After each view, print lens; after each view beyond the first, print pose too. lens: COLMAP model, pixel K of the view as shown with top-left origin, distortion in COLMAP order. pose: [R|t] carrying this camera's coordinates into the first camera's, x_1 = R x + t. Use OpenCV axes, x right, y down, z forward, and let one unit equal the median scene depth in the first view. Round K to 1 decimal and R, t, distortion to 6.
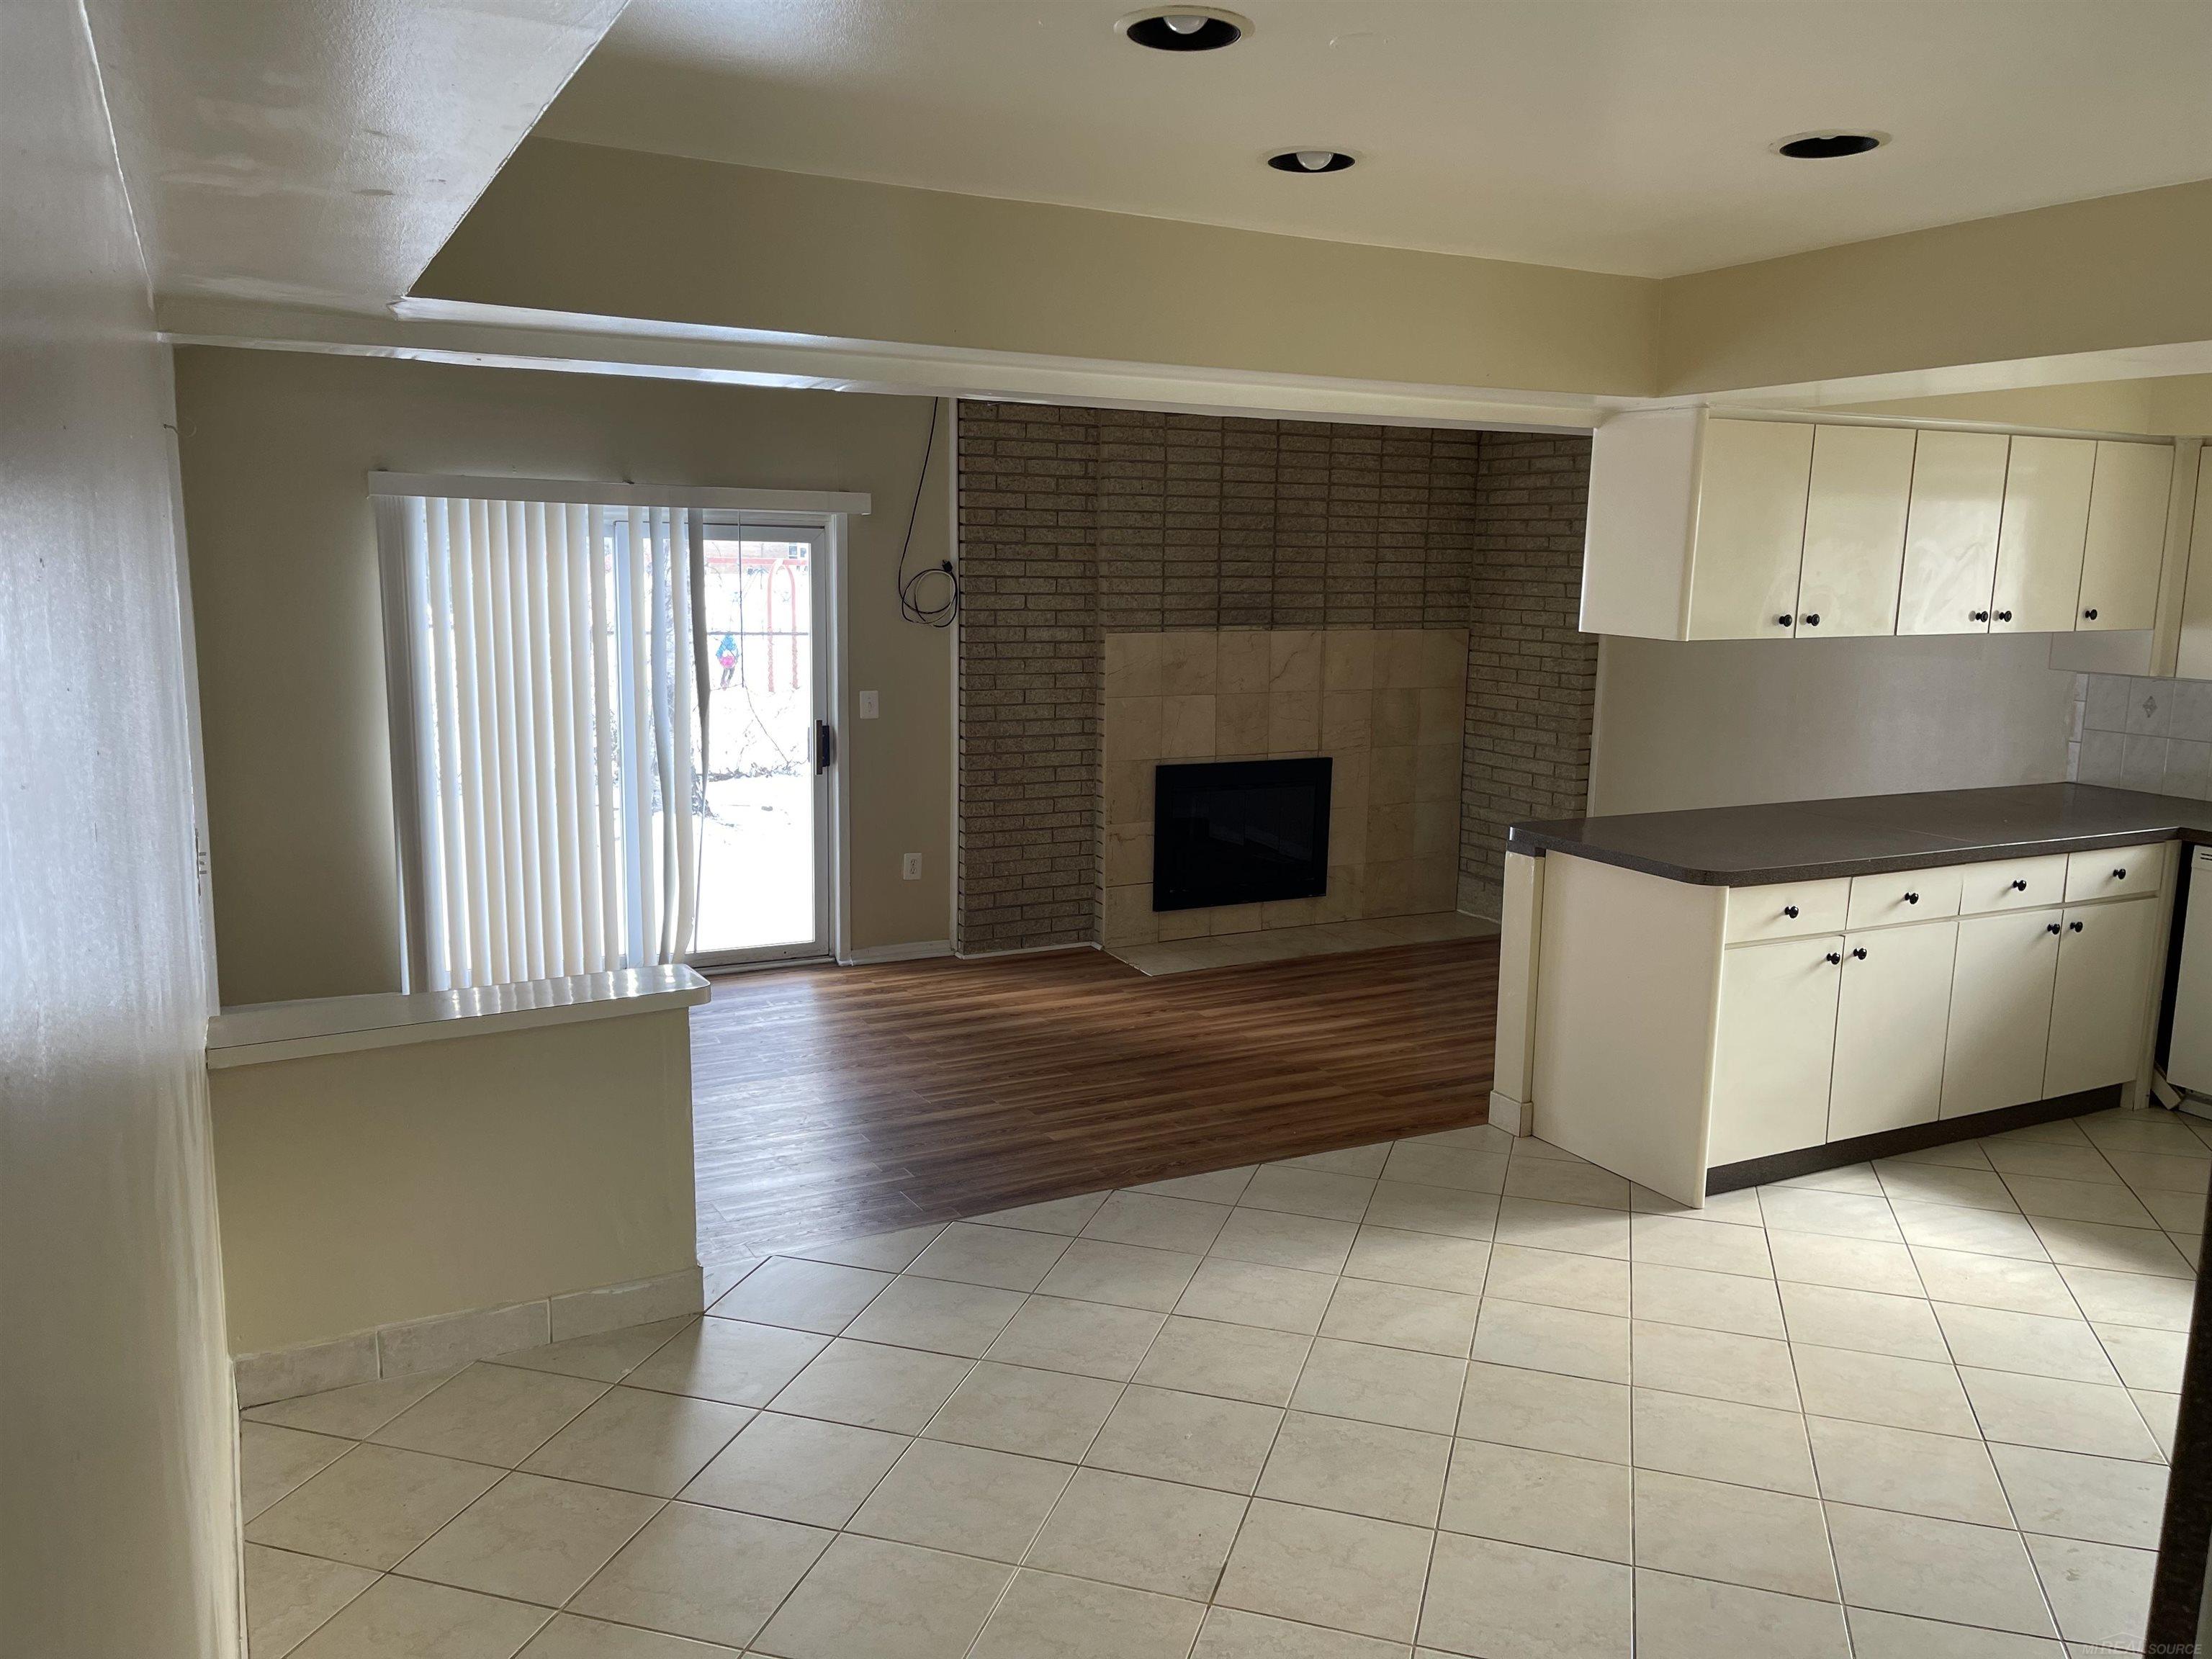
lens RADIAL K [[1683.1, 0, 1106.2], [0, 1683.1, 818.9], [0, 0, 1]] dist [0.085849, -0.123747]
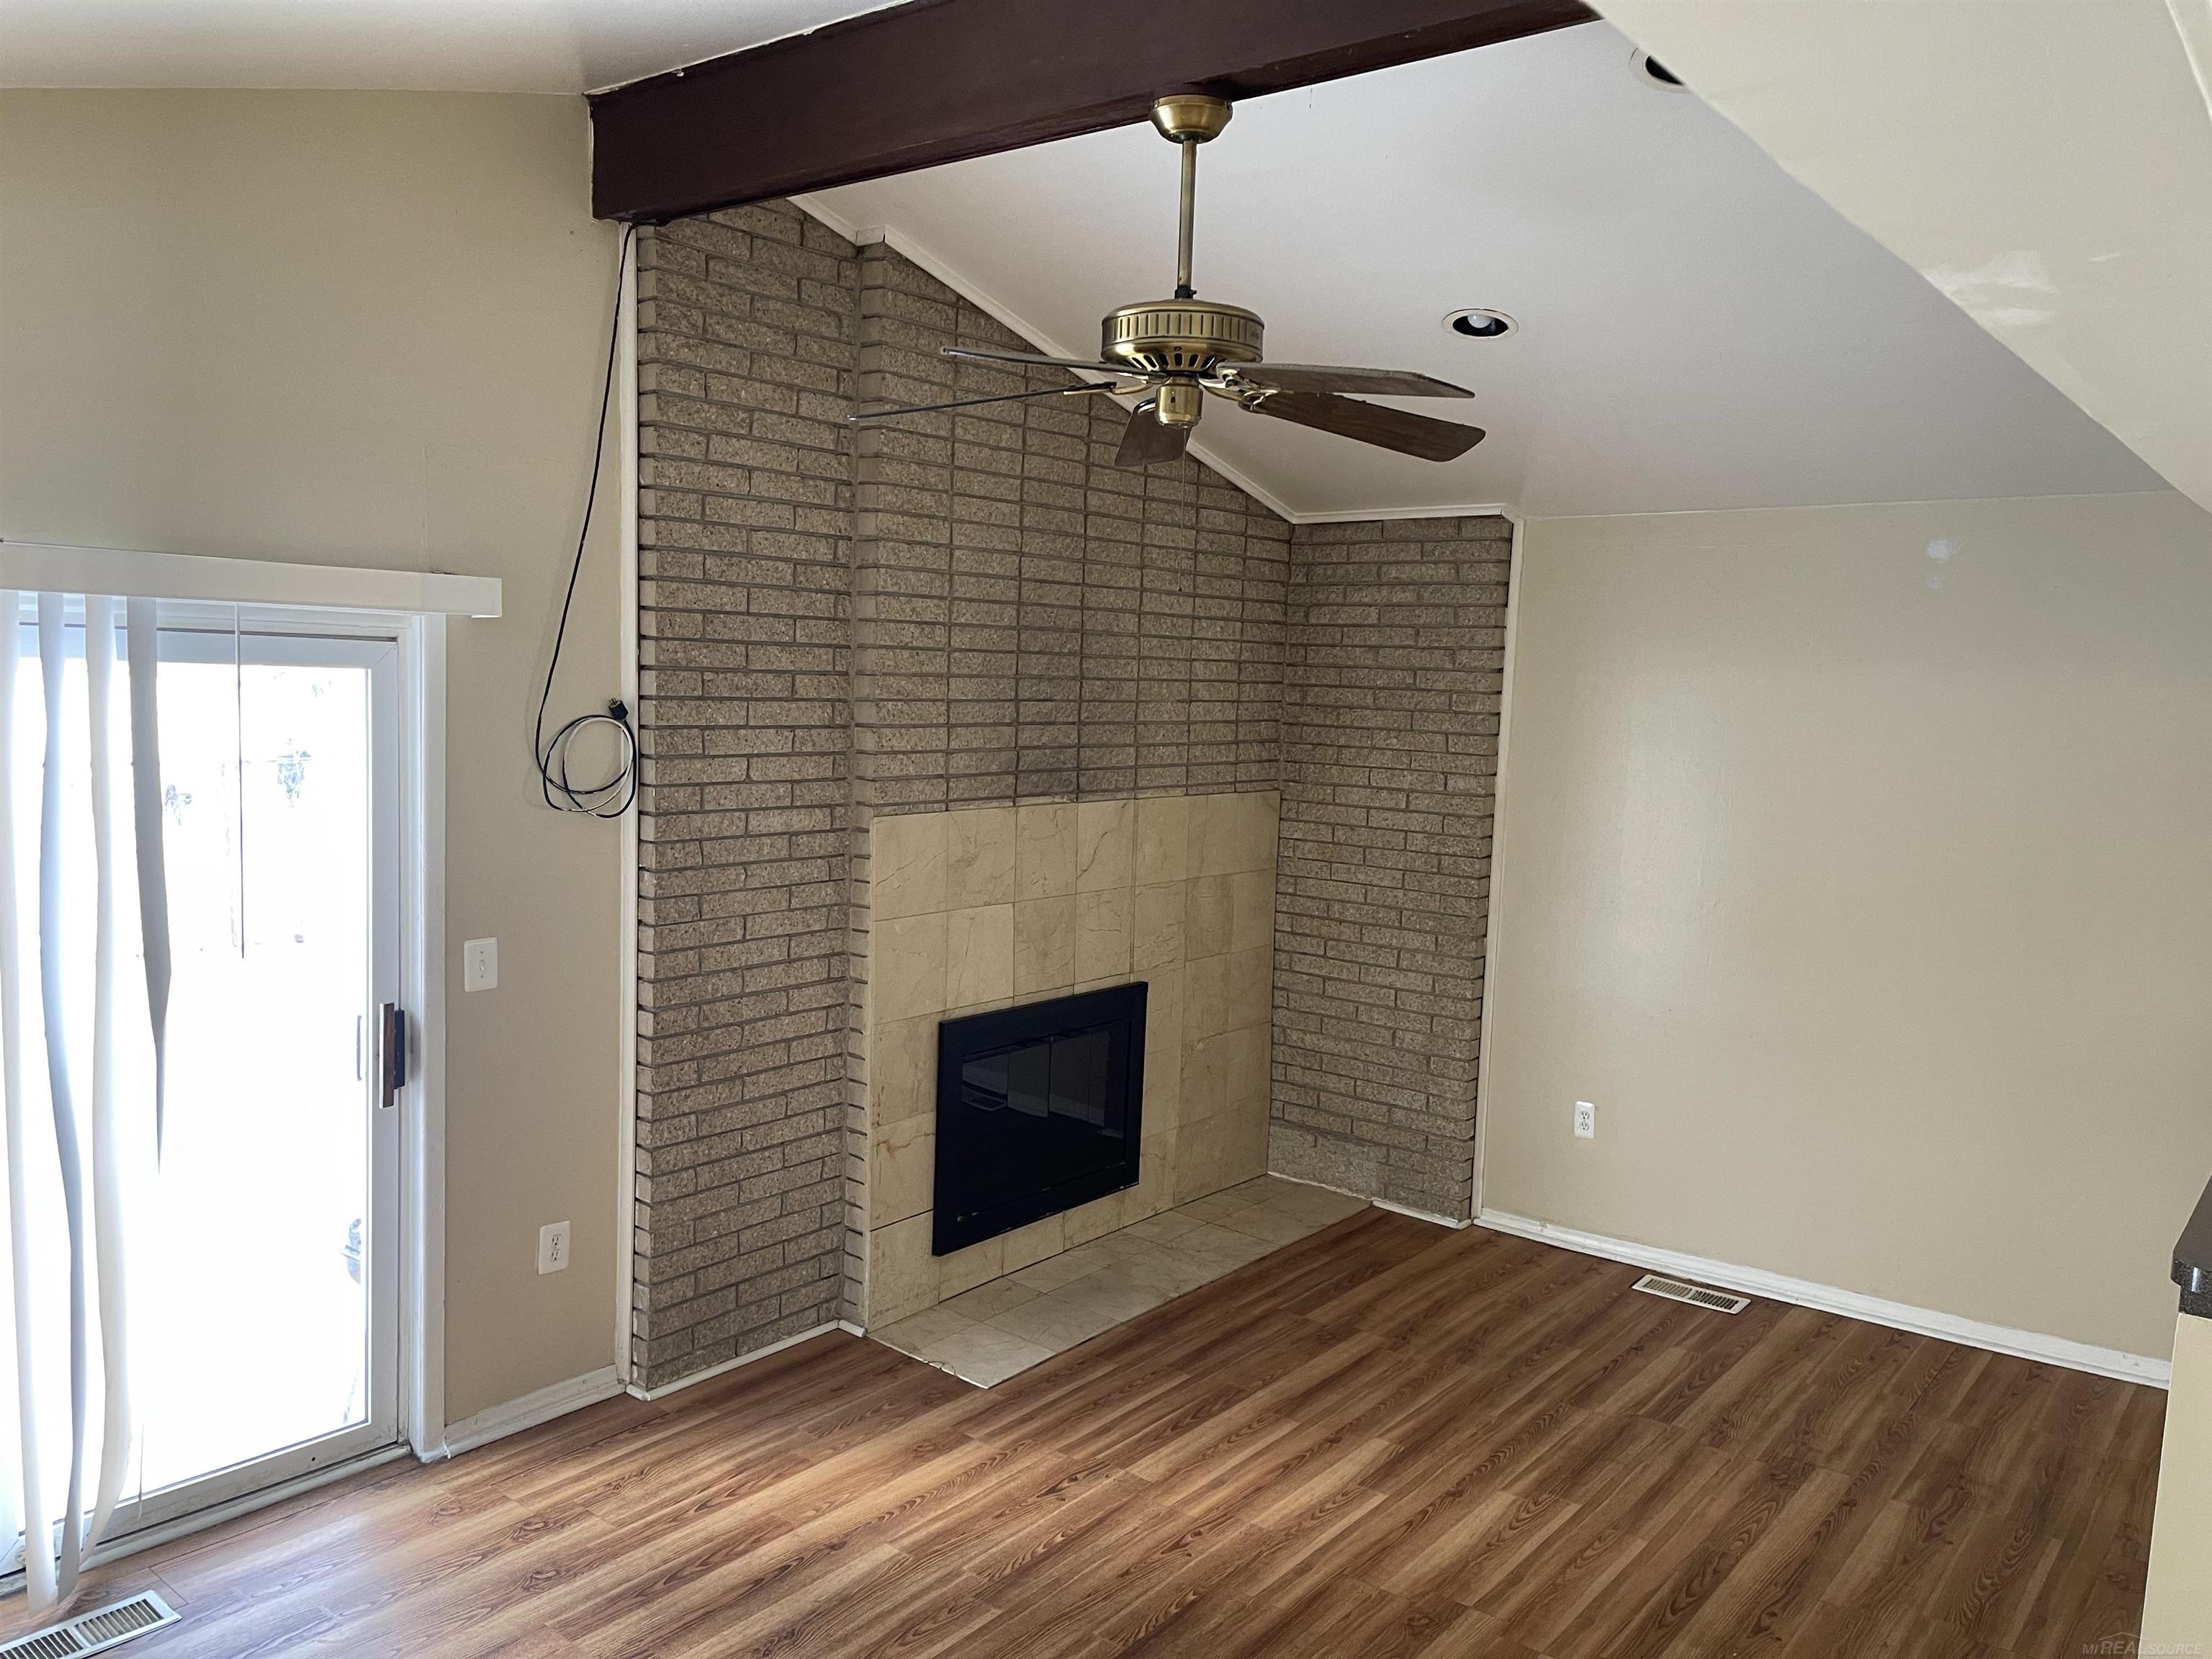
lens RADIAL K [[1683.1, 0, 1106.2], [0, 1683.1, 818.9], [0, 0, 1]] dist [0.085849, -0.123747]
pose [[0.915664, -0.021446, 0.401371, -0.168163], [0.045247, 0.997728, -0.049912, -0.075143], [-0.399389, 0.063864, 0.914554, 0.405040]]
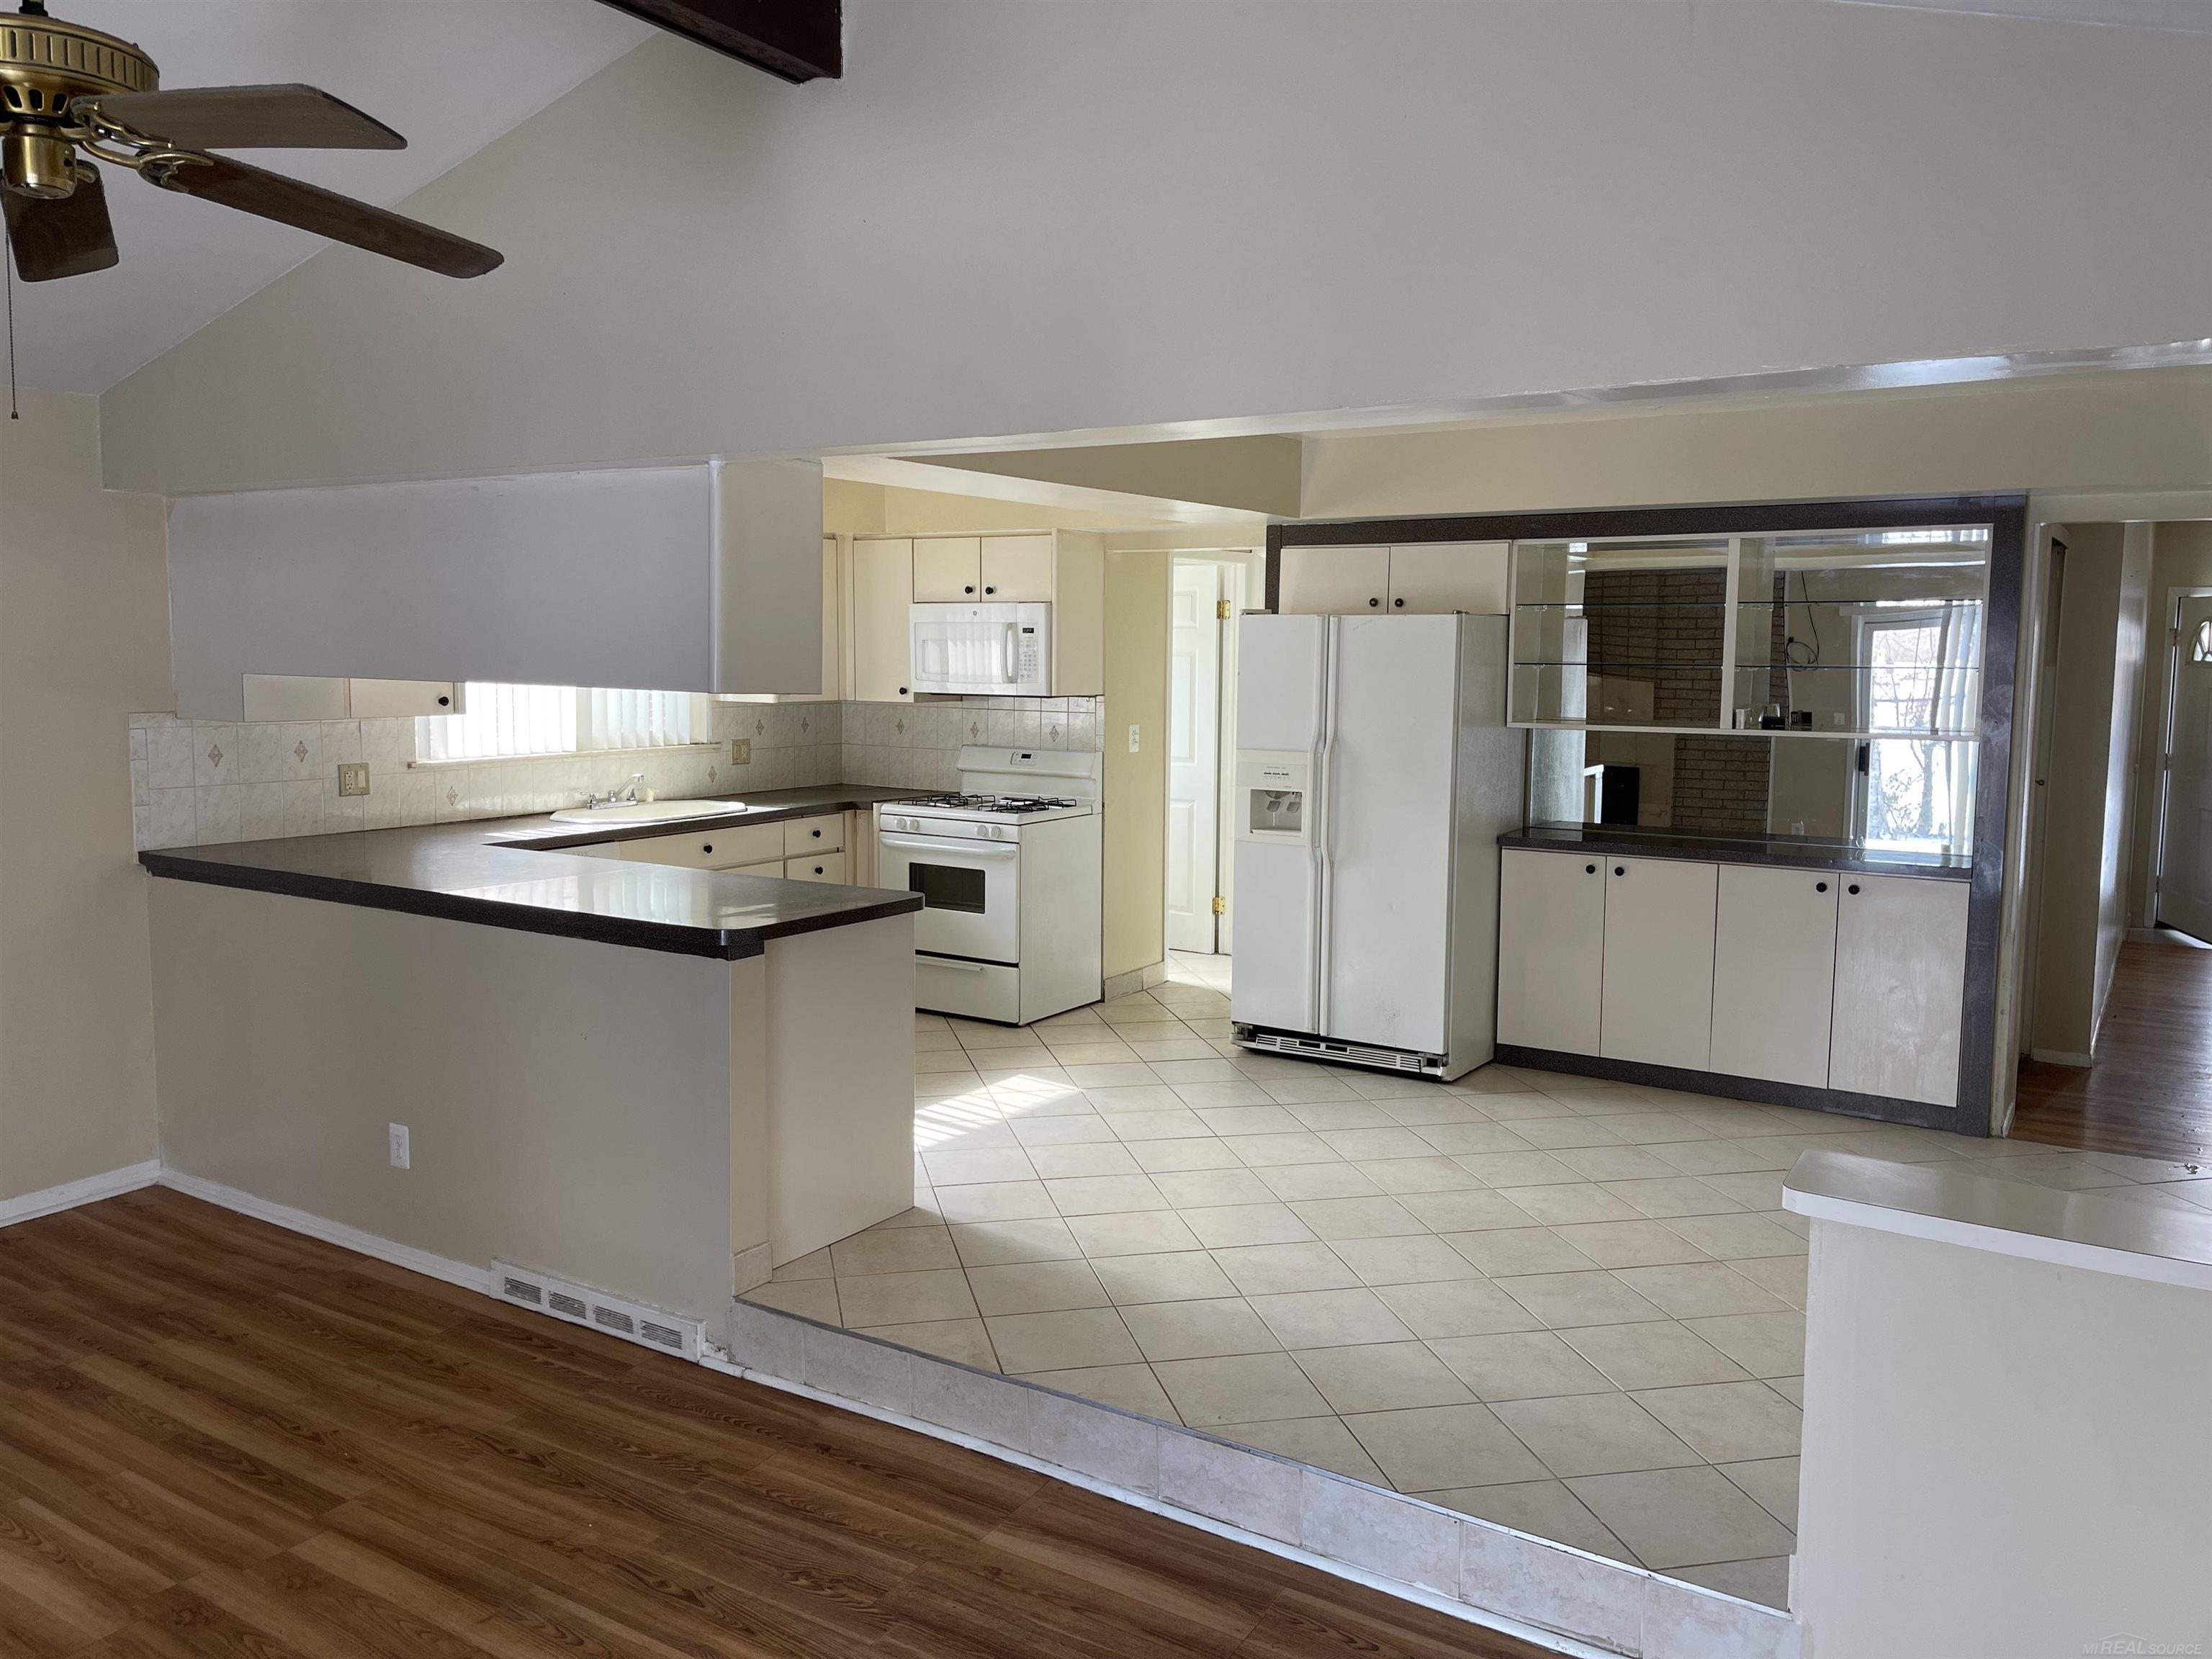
lens RADIAL K [[1683.1, 0, 1106.2], [0, 1683.1, 818.9], [0, 0, 1]] dist [0.085849, -0.123747]
pose [[-0.498060, -0.111701, 0.859918, -0.348884], [0.119233, 0.973428, 0.195505, -0.117846], [-0.858906, 0.199903, -0.471507, 0.765432]]
